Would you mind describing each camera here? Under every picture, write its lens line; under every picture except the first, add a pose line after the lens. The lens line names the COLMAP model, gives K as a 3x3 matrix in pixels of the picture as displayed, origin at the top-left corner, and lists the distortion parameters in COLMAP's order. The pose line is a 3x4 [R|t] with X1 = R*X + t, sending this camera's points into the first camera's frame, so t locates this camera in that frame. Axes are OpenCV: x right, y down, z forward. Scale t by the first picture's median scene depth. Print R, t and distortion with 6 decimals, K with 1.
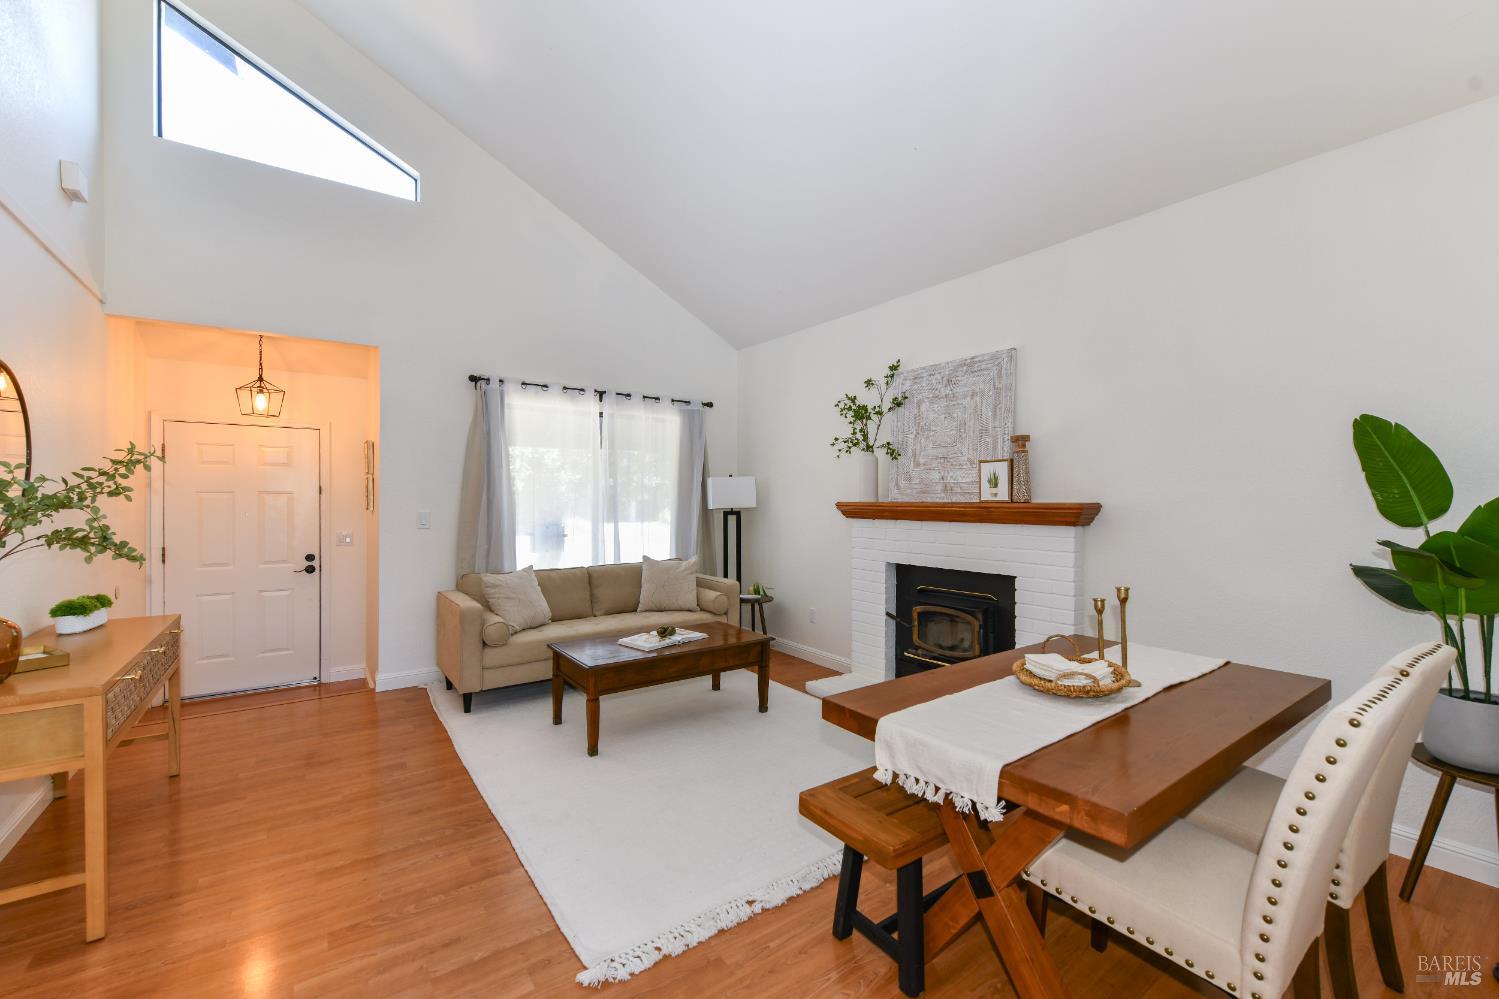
lens RADIAL K [[612.1, 0, 749.5], [0, 612.1, 499.5], [0, 0, 1]] dist [0.000954, -0.000034]
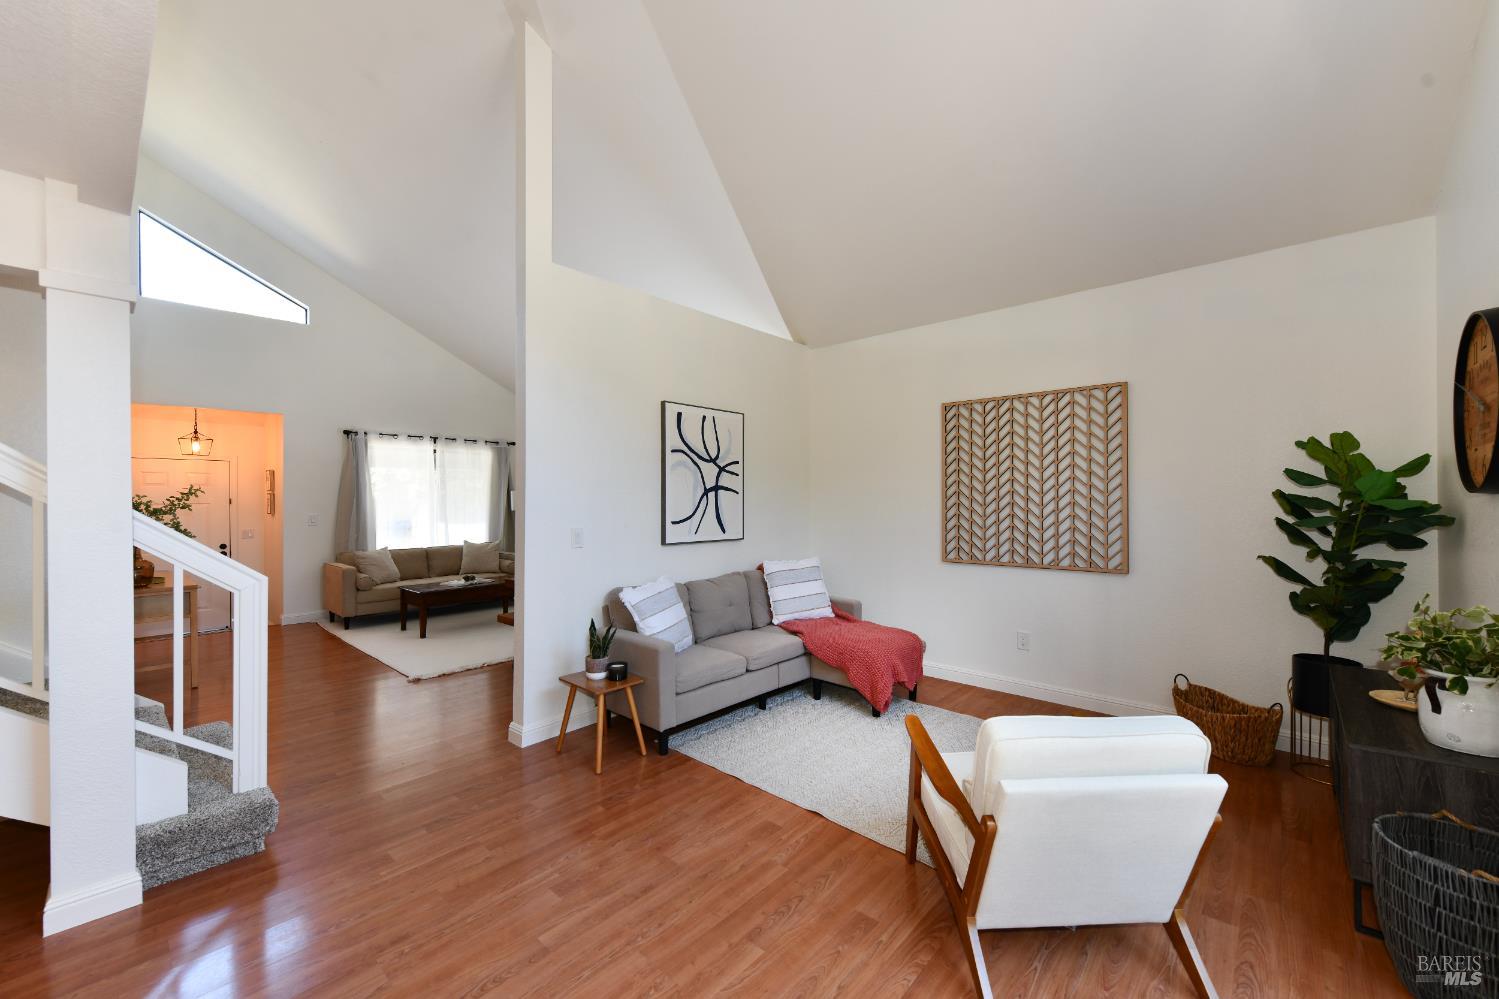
lens RADIAL K [[588.0, 0, 754.2], [0, 588.0, 495.7], [0, 0, 1]] dist [-0.001760, -0.000178]
pose [[0.976380, -0.007930, 0.215913, 0.294815], [0.009224, 0.999945, -0.004986, -0.012281], [-0.215862, 0.006859, 0.976400, -0.831038]]
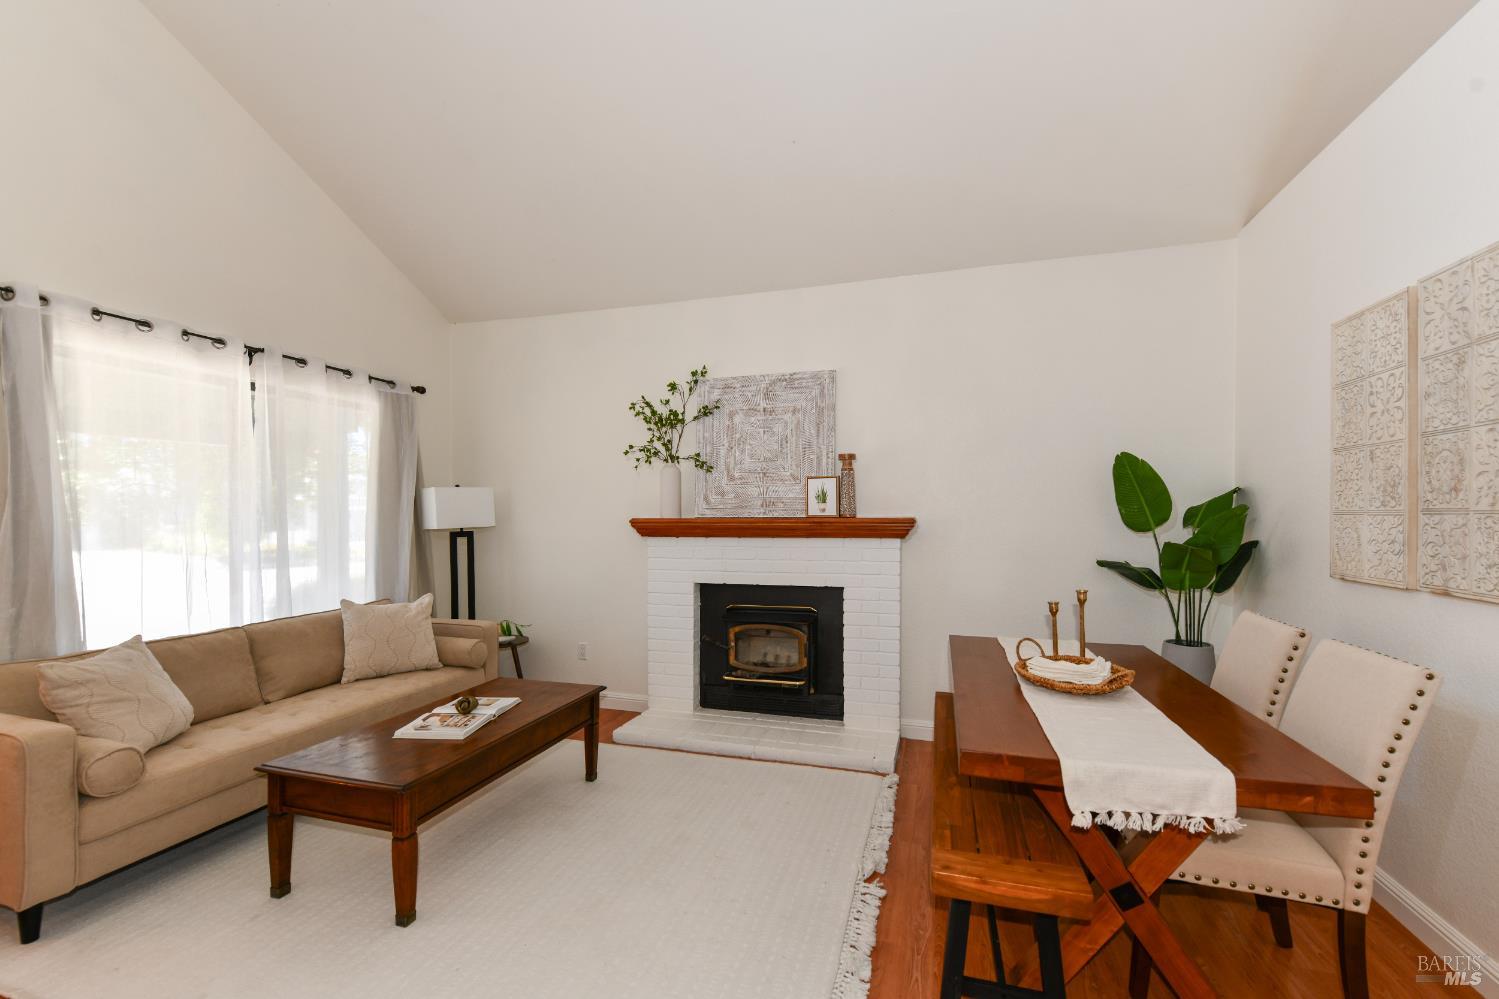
lens RADIAL K [[605.3, 0, 758.9], [0, 605.3, 524.7], [0, 0, 1]] dist [0.000932, -0.000124]
pose [[0.791995, -0.016332, 0.610309, -0.268224], [0.006589, 0.999813, 0.018205, -0.002176], [-0.610492, -0.010397, 0.791955, 0.224020]]
